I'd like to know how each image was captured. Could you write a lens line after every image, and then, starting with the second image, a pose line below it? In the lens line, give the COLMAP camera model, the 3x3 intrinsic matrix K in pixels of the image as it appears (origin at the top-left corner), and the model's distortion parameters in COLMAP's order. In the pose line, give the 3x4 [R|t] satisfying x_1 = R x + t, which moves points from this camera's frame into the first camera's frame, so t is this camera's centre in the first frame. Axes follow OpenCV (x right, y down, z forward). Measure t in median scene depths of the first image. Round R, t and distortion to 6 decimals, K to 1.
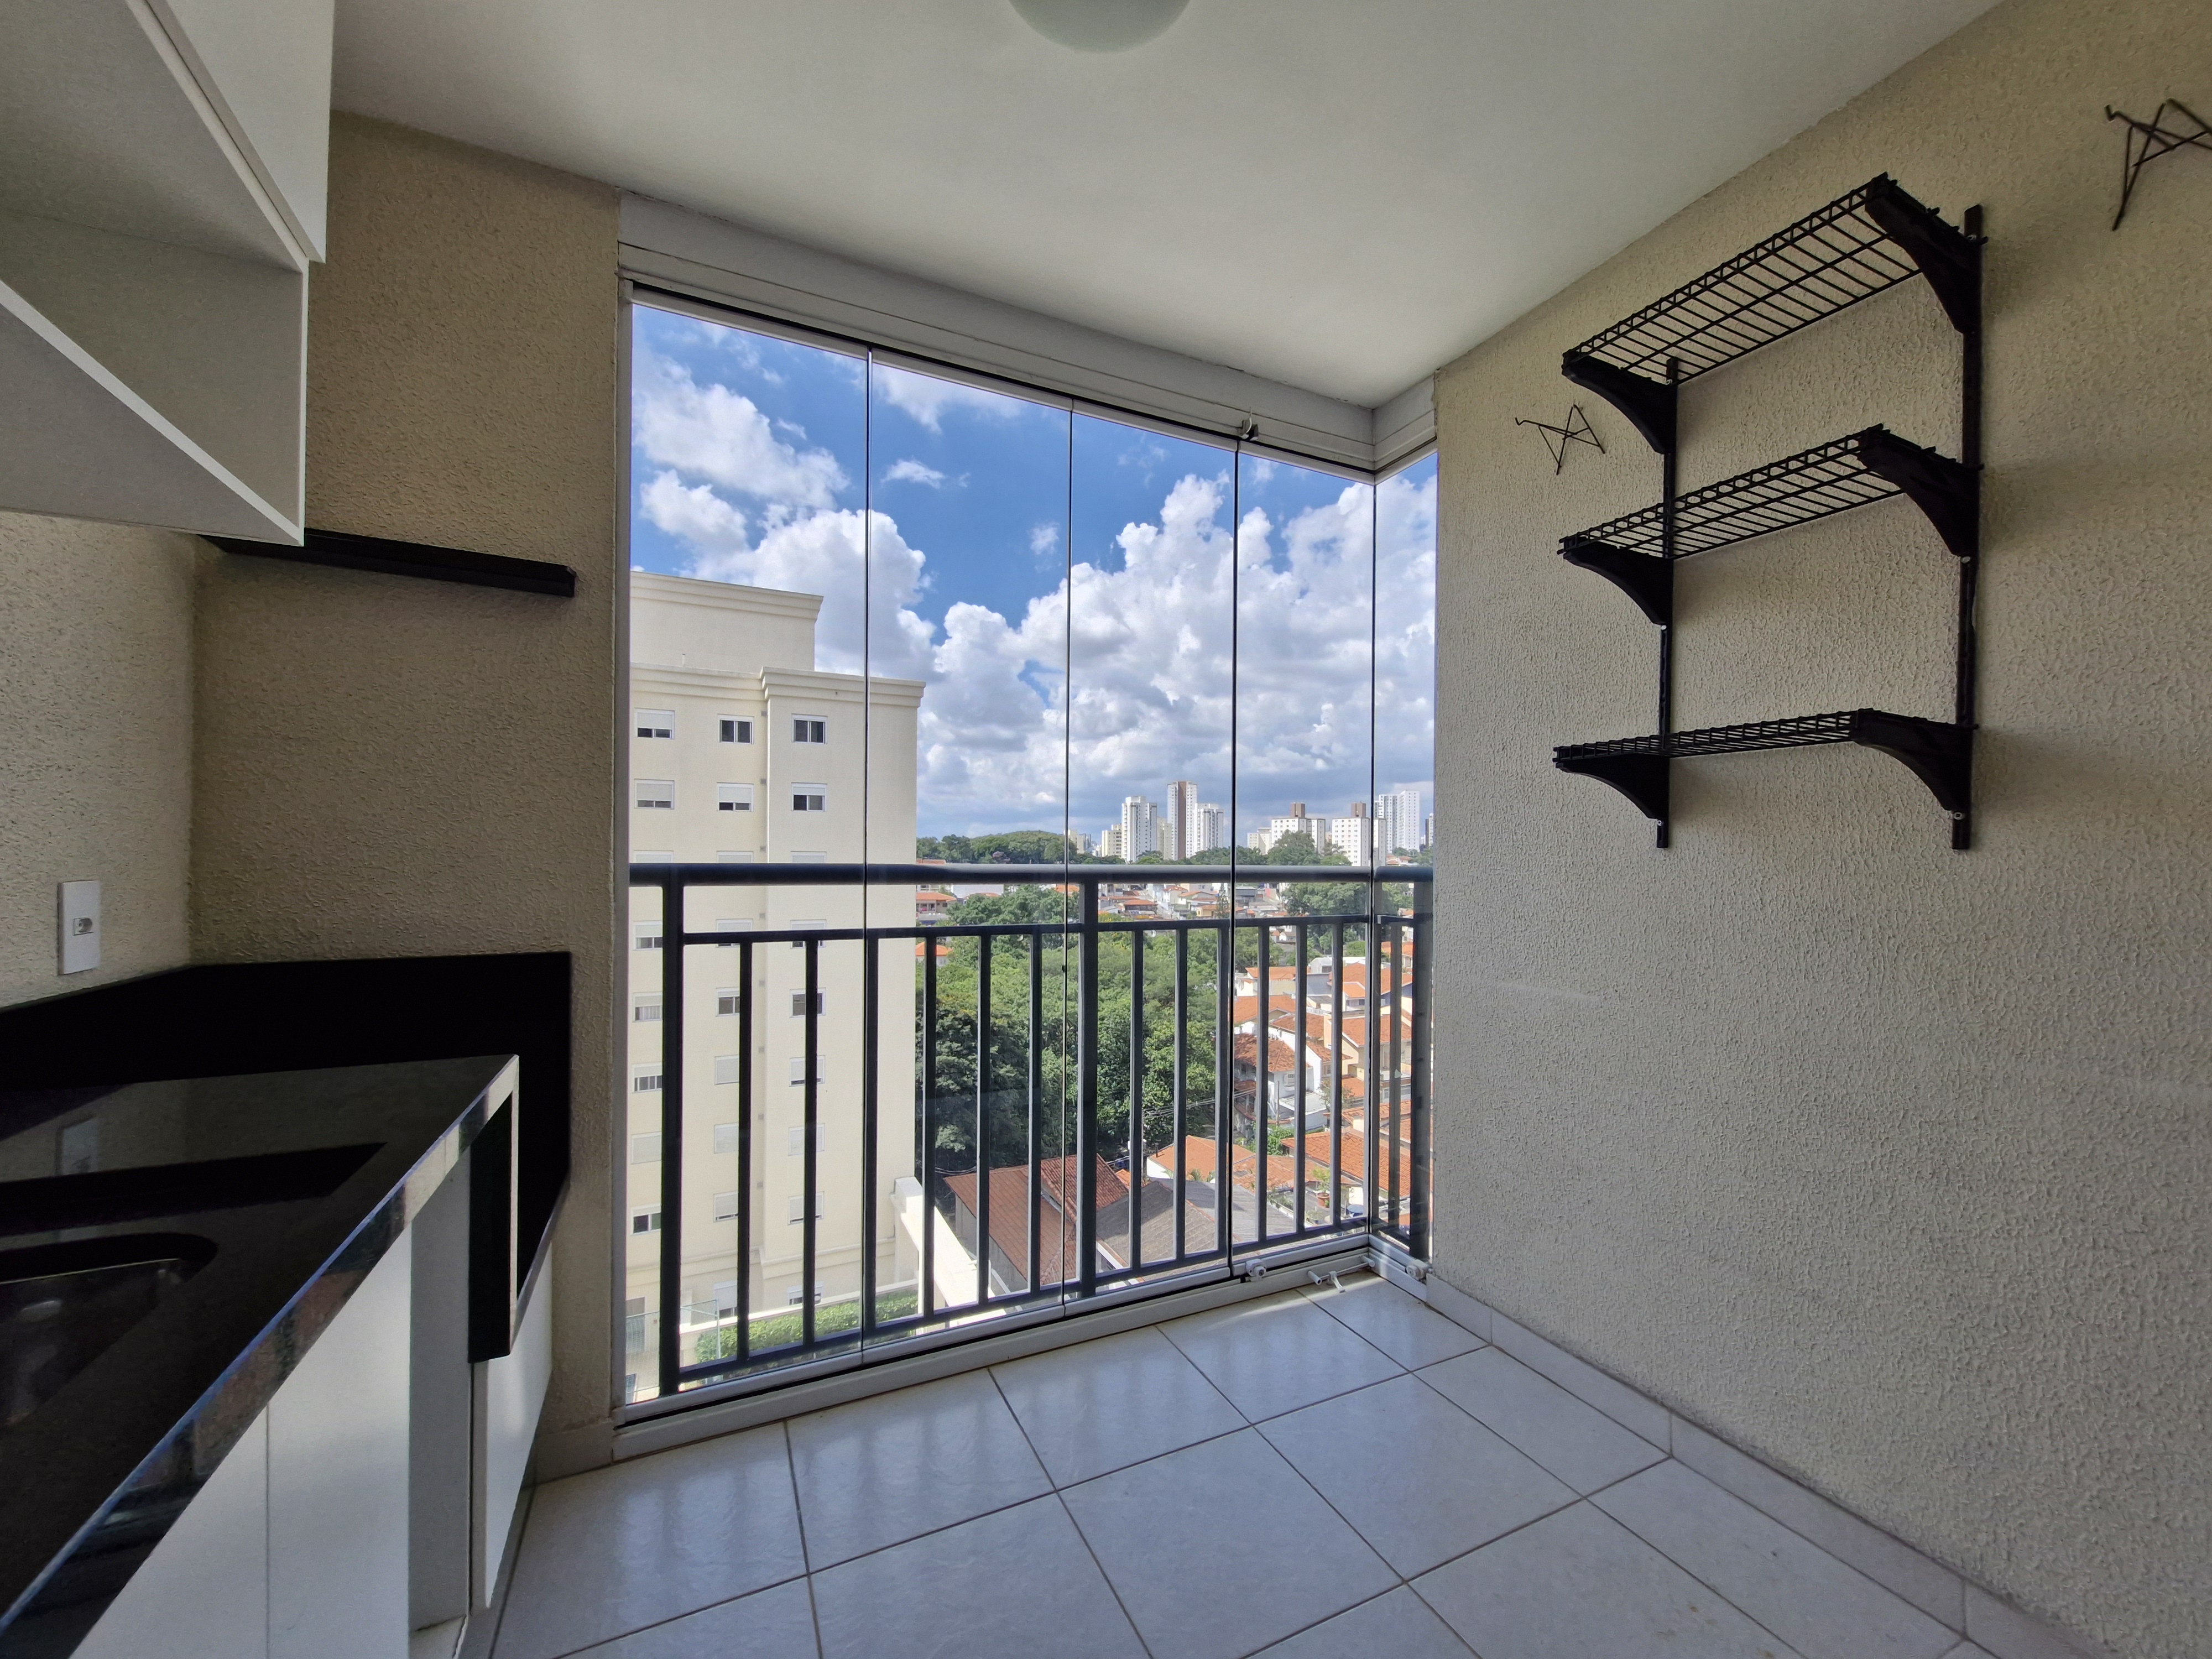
lens RADIAL K [[891.8, 0, 1134.9], [0, 891.8, 869.1], [0, 0, 1]] dist [0.025099, 0.000011]
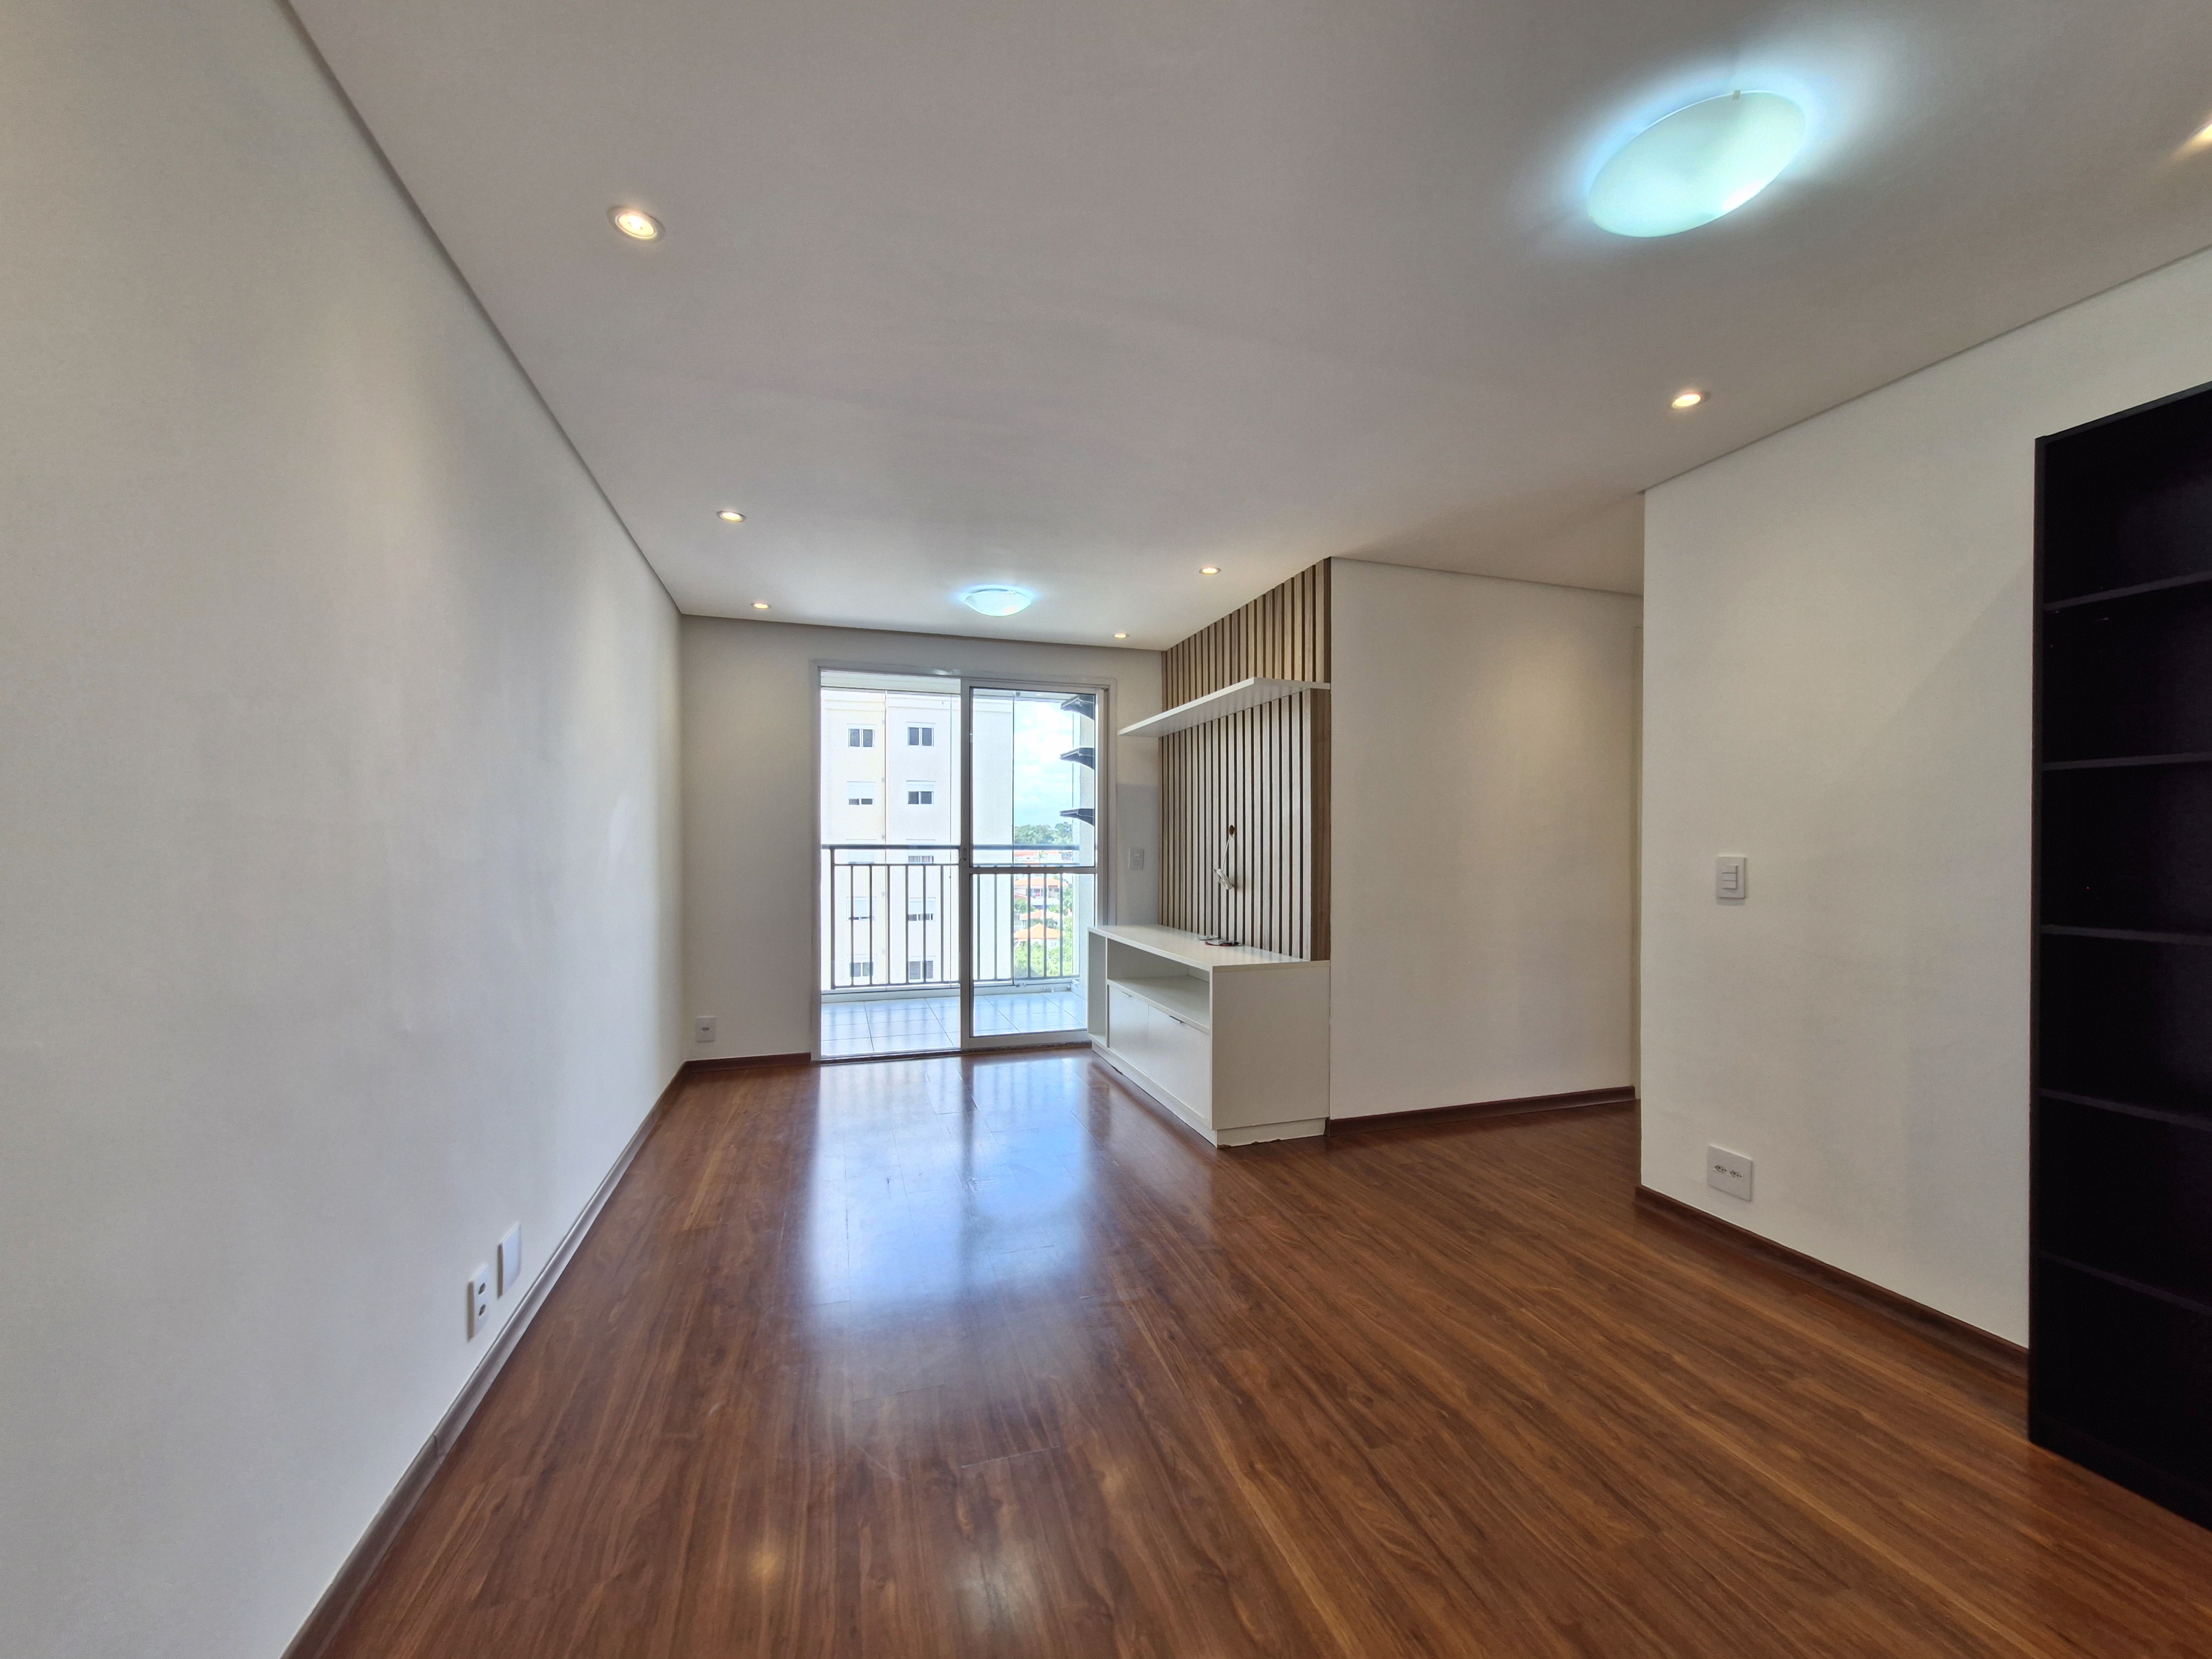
lens RADIAL K [[873.9, 0, 1118.7], [0, 873.9, 846.9], [0, 0, 1]] dist [0.001058, 0.000027]
pose [[0.990947, -0.007499, -0.134043, 0.960129], [0.006346, 0.999939, -0.009024, 0.040742], [0.134102, 0.008091, 0.990934, -2.037970]]
